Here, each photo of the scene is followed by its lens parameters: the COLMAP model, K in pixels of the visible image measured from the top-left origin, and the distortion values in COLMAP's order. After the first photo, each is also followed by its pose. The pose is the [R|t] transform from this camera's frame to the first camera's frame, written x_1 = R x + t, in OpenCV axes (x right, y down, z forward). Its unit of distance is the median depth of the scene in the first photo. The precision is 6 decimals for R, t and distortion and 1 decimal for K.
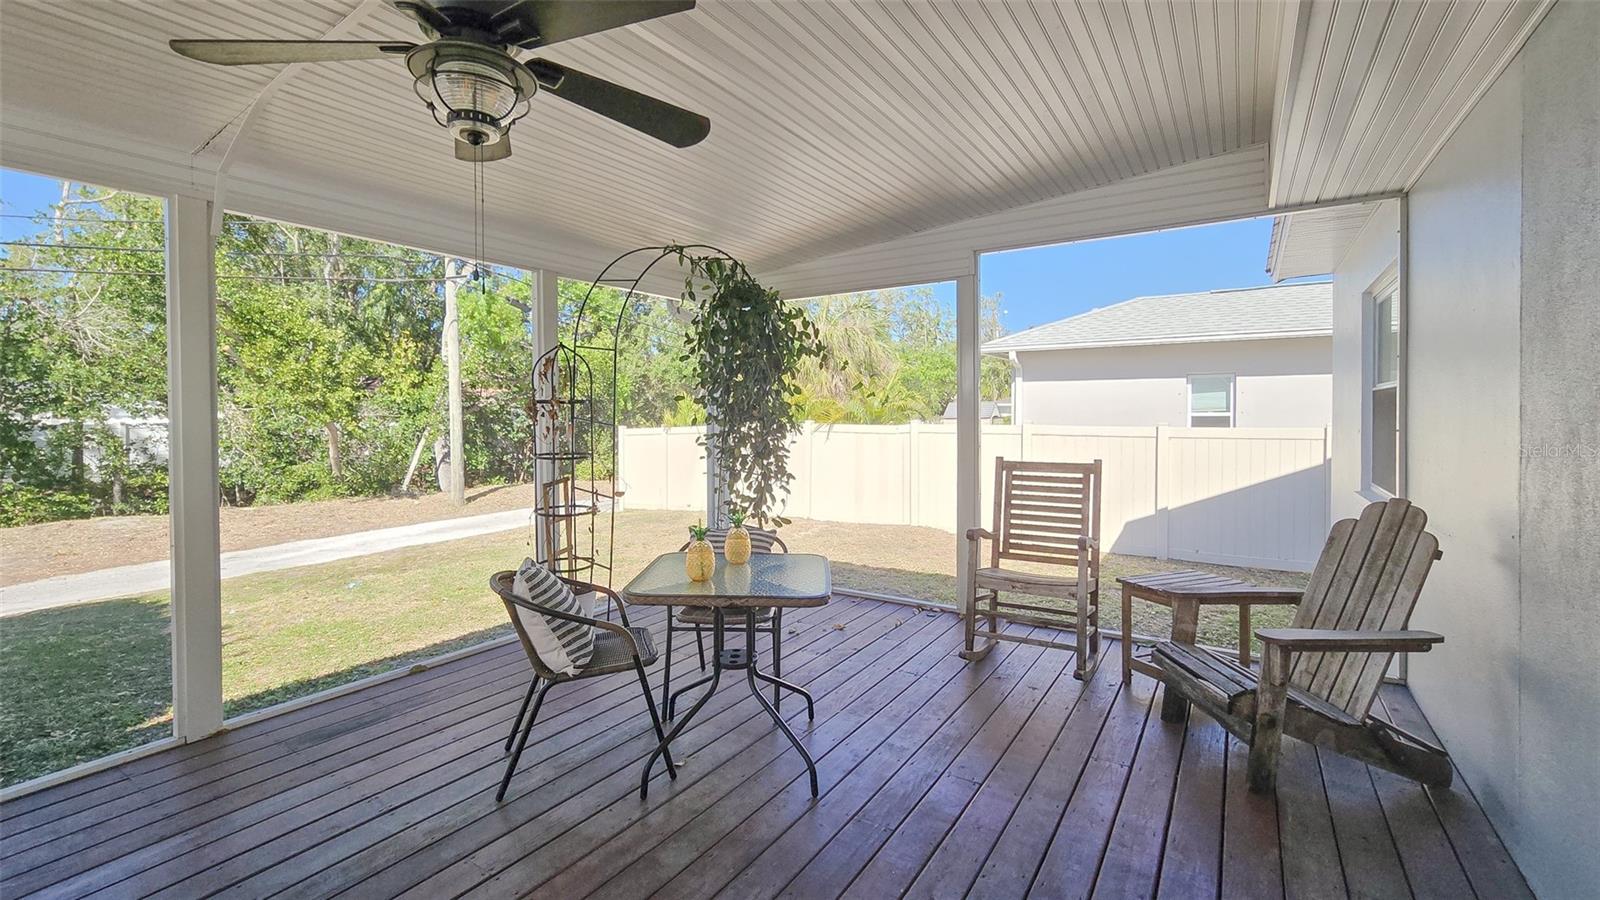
lens RADIAL K [[675.8, 0, 796.7], [0, 675.8, 439.1], [0, 0, 1]] dist [0.009343, 0.000009]
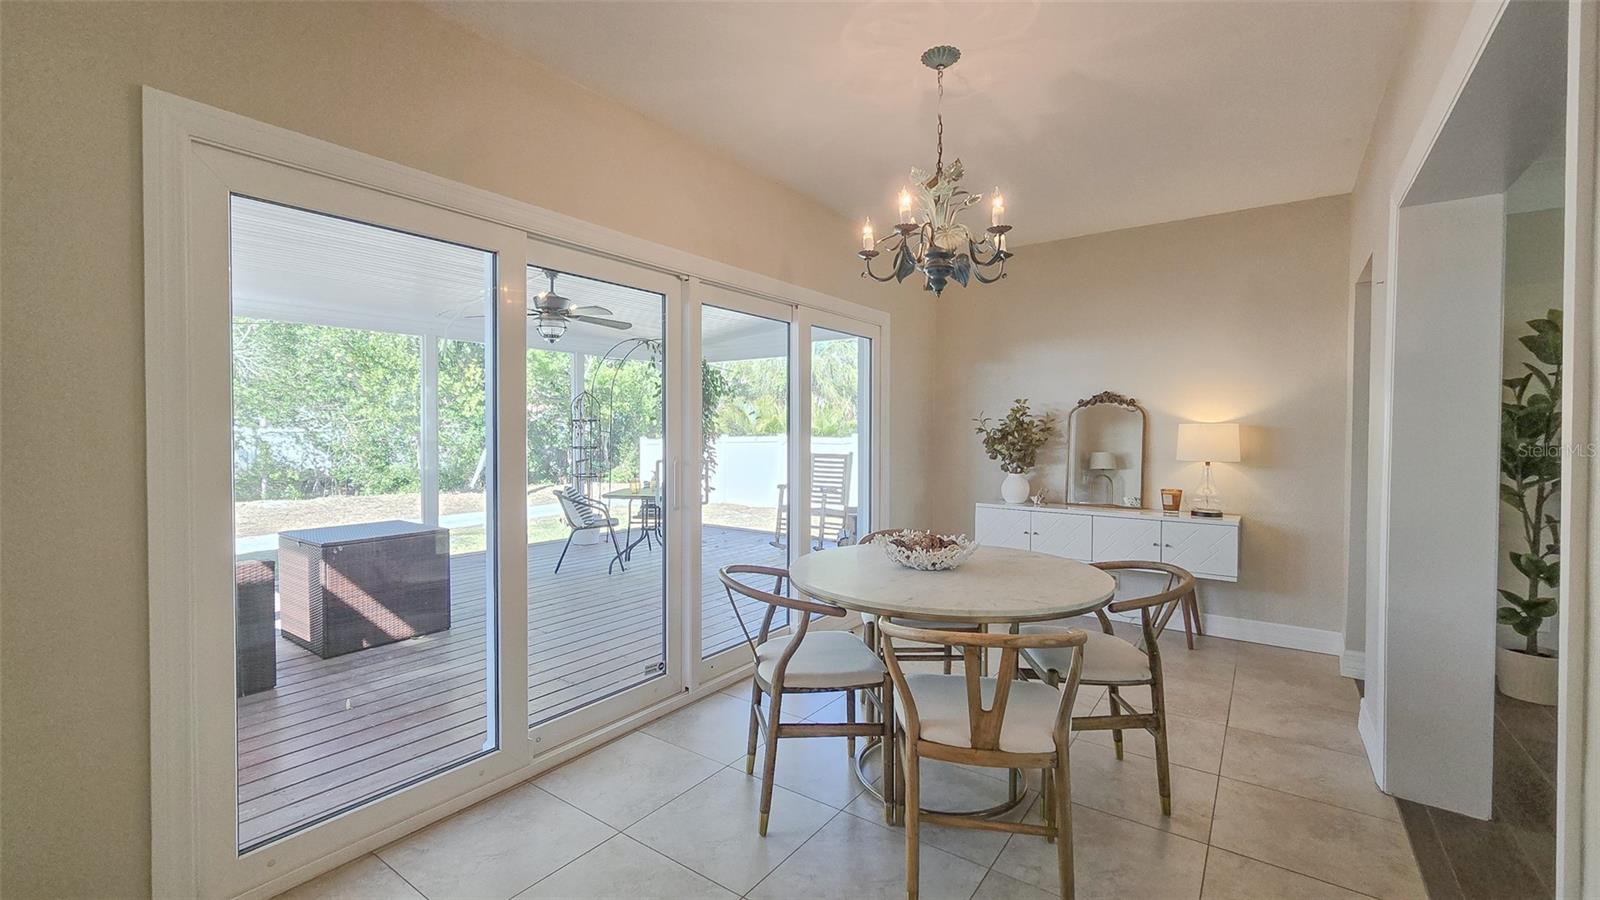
lens RADIAL K [[658.8, 0, 799.5], [0, 658.8, 448.8], [0, 0, 1]] dist [-0.000225, 0.000075]
pose [[0.998998, 0.008582, -0.043921, 0.099491], [-0.008829, 0.999946, -0.005439, 0.008635], [0.043872, 0.005821, 0.999020, -0.245115]]
